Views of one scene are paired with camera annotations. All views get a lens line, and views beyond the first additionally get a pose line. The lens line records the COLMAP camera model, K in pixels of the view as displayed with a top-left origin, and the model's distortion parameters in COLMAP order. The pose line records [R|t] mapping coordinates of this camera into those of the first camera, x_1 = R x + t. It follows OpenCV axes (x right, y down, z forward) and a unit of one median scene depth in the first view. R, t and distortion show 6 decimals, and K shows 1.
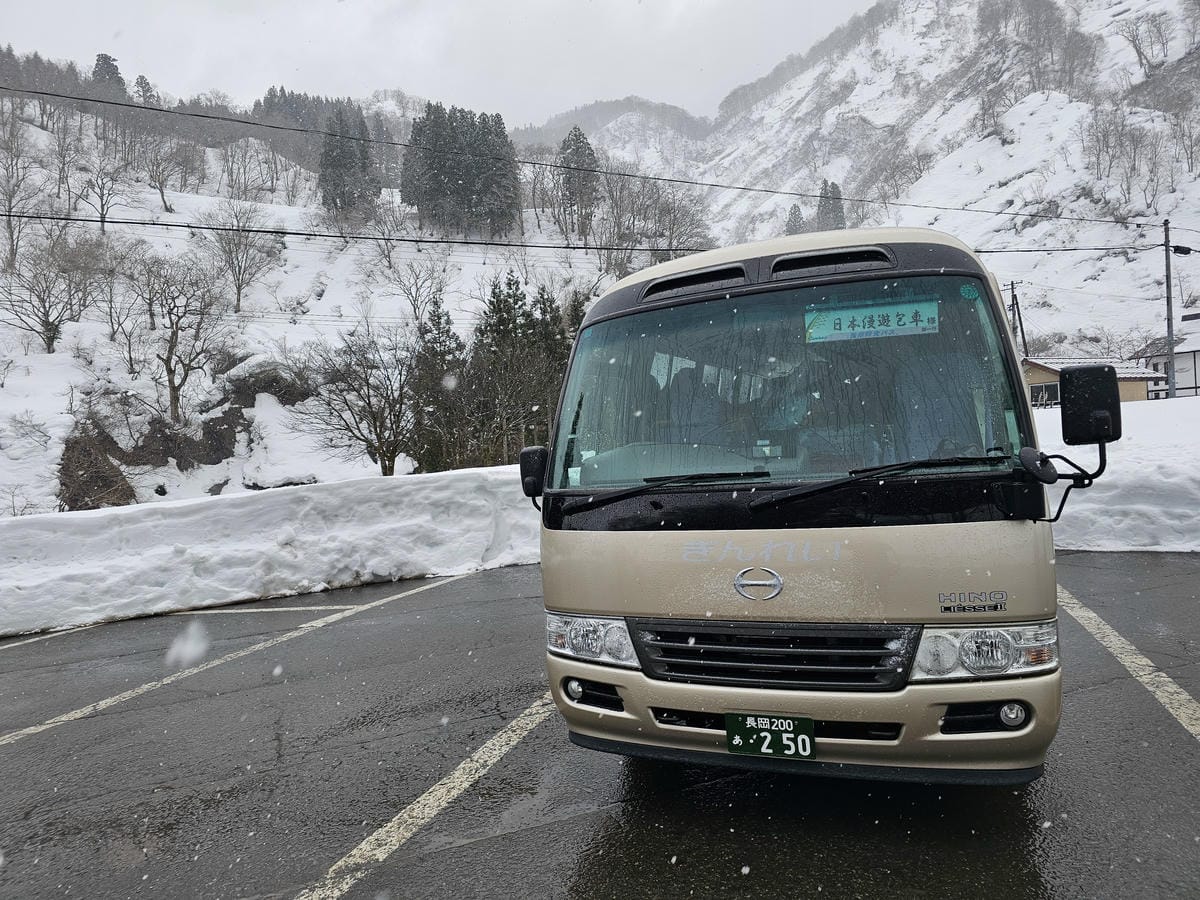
lens RADIAL K [[791.0, 0, 589.0], [0, 791.0, 463.1], [0, 0, 1]] dist [0.018119, -0.018255]
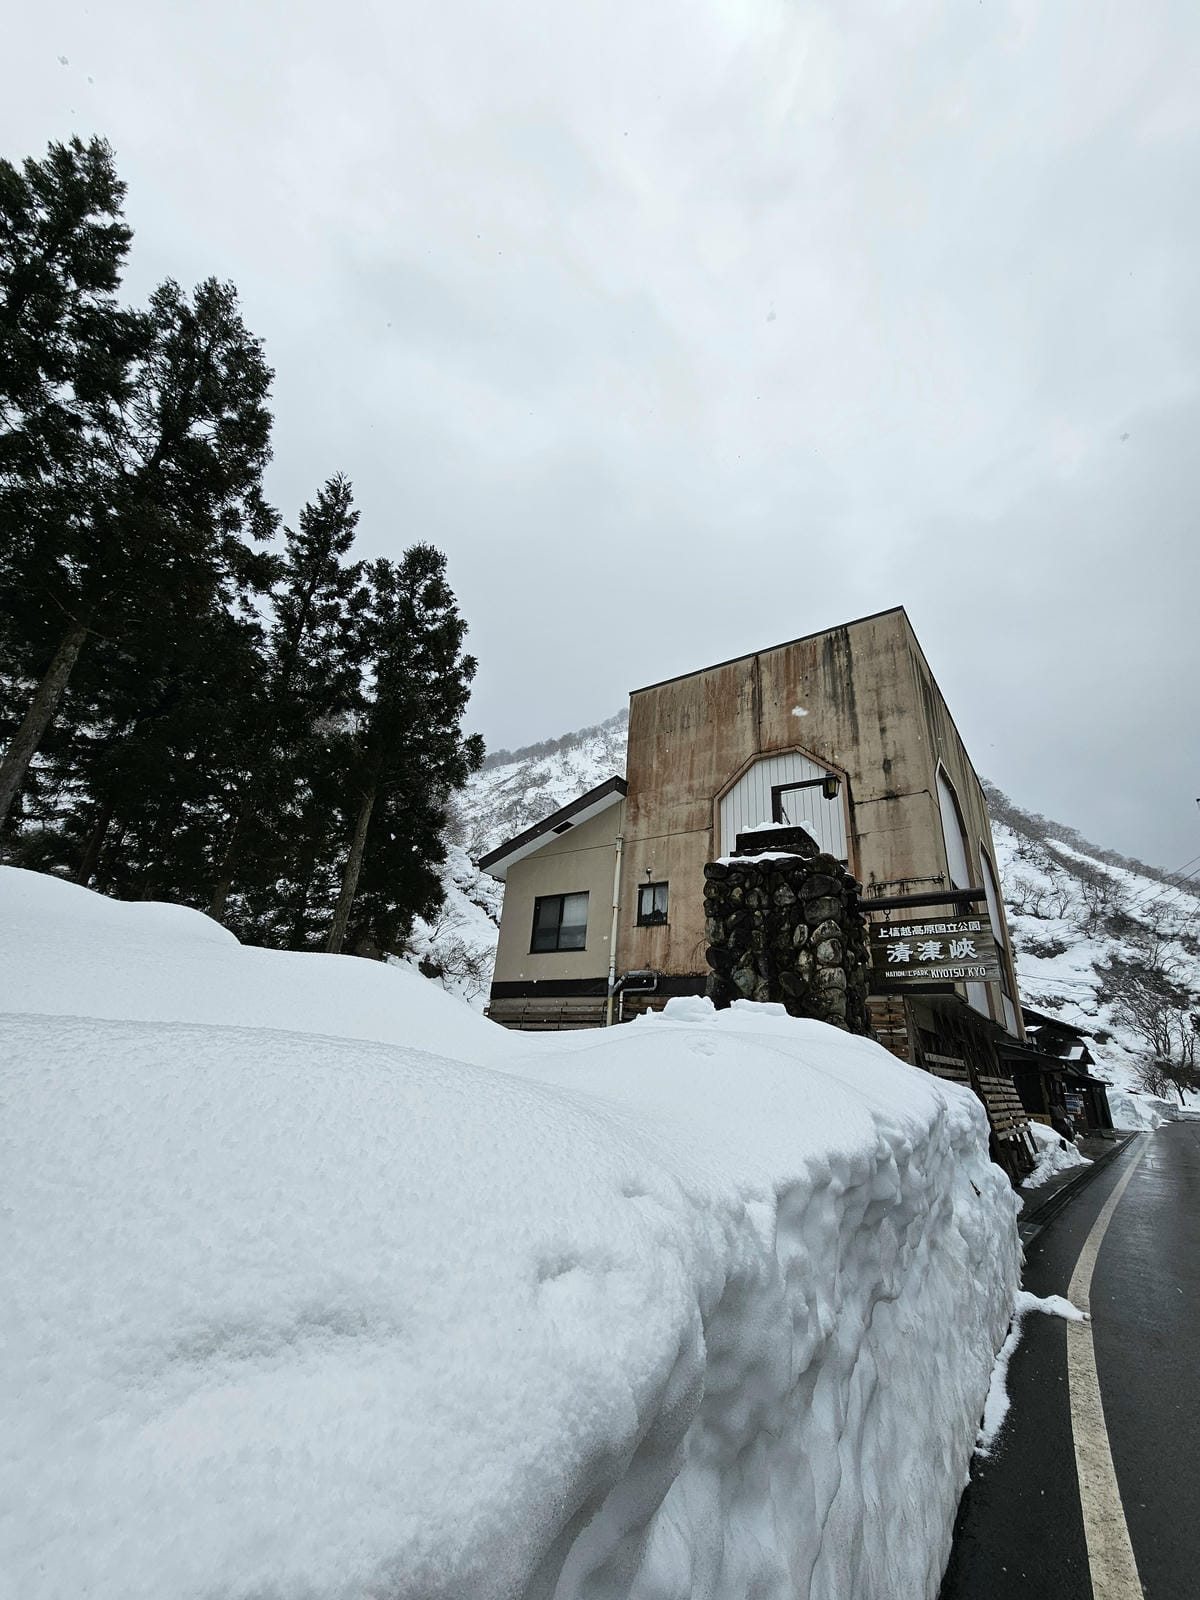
lens RADIAL K [[651.4, 0, 603.0], [0, 651.4, 799.2], [0, 0, 1]] dist [-0.000194, -0.000232]
pose [[0.878283, 0.278765, 0.388470, 0.002838], [-0.101650, 0.902747, -0.417989, -0.001178], [-0.467211, 0.327625, 0.821204, 0.255868]]
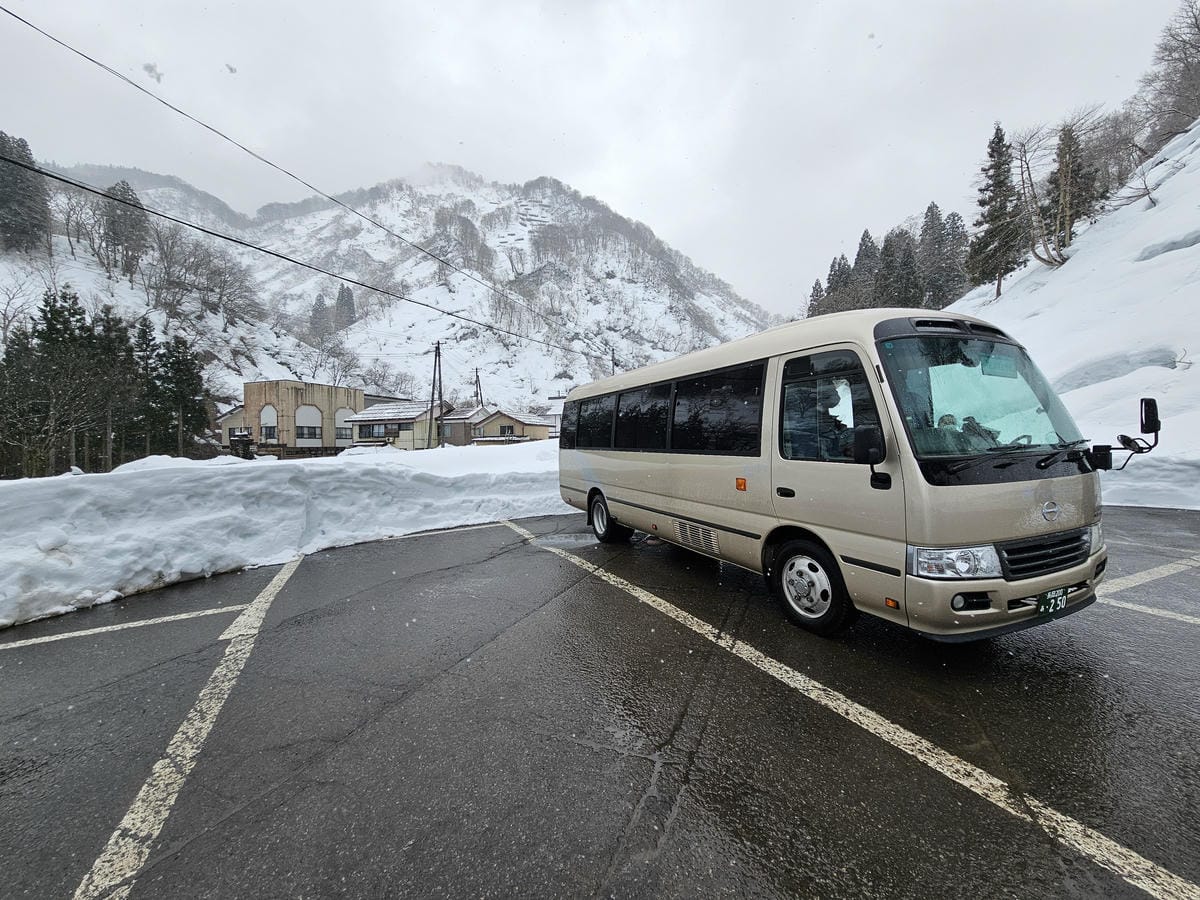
lens RADIAL K [[488.5, 0, 590.0], [0, 488.5, 441.3], [0, 0, 1]] dist [-0.000194, -0.000232]
pose [[0.709233, 0.049464, 0.703236, -0.018233], [-0.008277, 0.998051, -0.061853, 0.001036], [-0.704925, 0.038048, 0.708260, 0.013956]]
